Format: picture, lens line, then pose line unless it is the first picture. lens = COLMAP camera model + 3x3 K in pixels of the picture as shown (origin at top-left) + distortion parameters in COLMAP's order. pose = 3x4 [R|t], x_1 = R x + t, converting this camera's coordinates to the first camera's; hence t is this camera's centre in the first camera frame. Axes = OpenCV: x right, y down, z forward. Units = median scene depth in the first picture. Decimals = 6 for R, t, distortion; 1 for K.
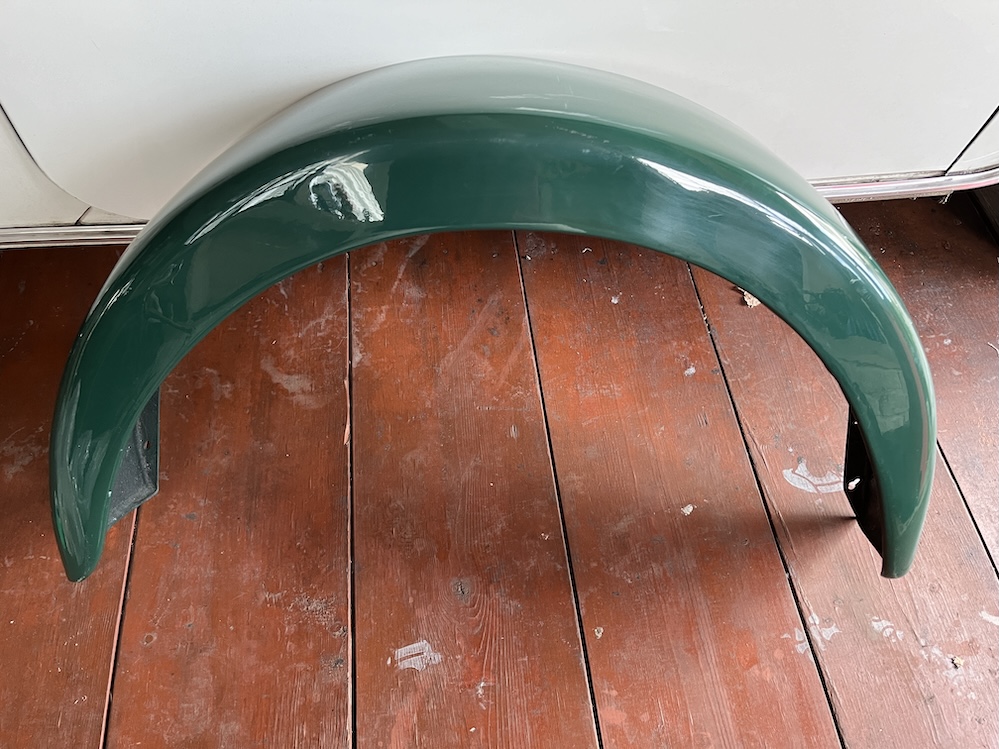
lens RADIAL K [[757.4, 0, 495.3], [0, 757.4, 374.5], [0, 0, 1]] dist [0.064405, -0.093993]
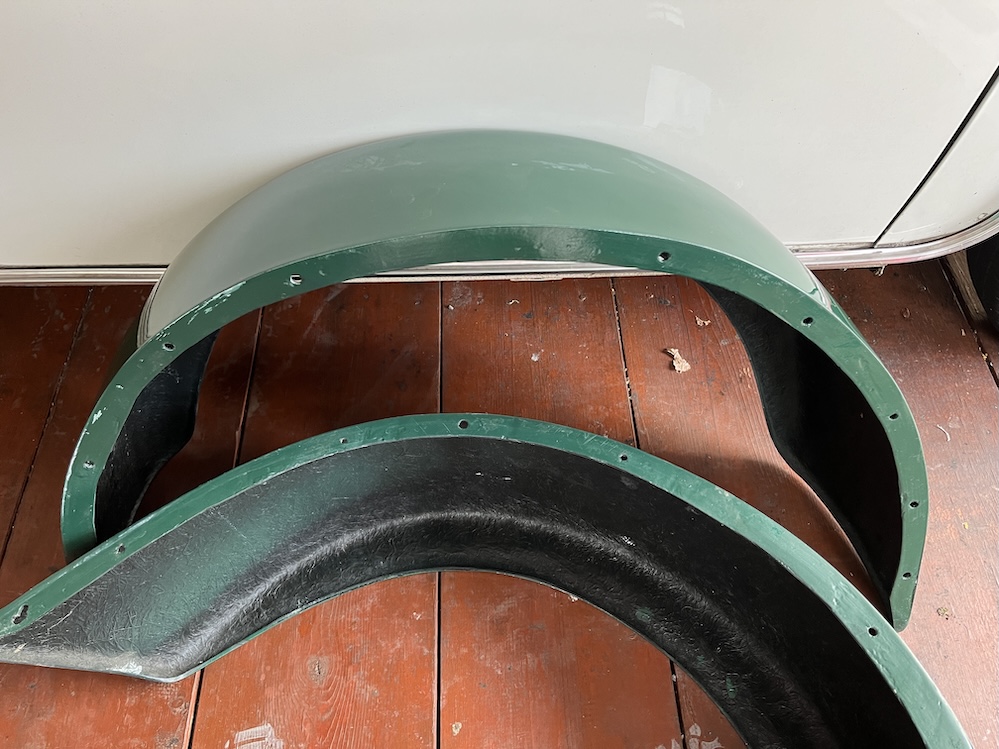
lens RADIAL K [[757.4, 0, 495.3], [0, 757.4, 374.5], [0, 0, 1]] dist [0.064405, -0.093993]
pose [[0.996968, 0.050008, -0.059612, 0.201956], [-0.050997, 0.998583, -0.015193, -0.072910], [0.058768, 0.018187, 0.998106, 0.066384]]
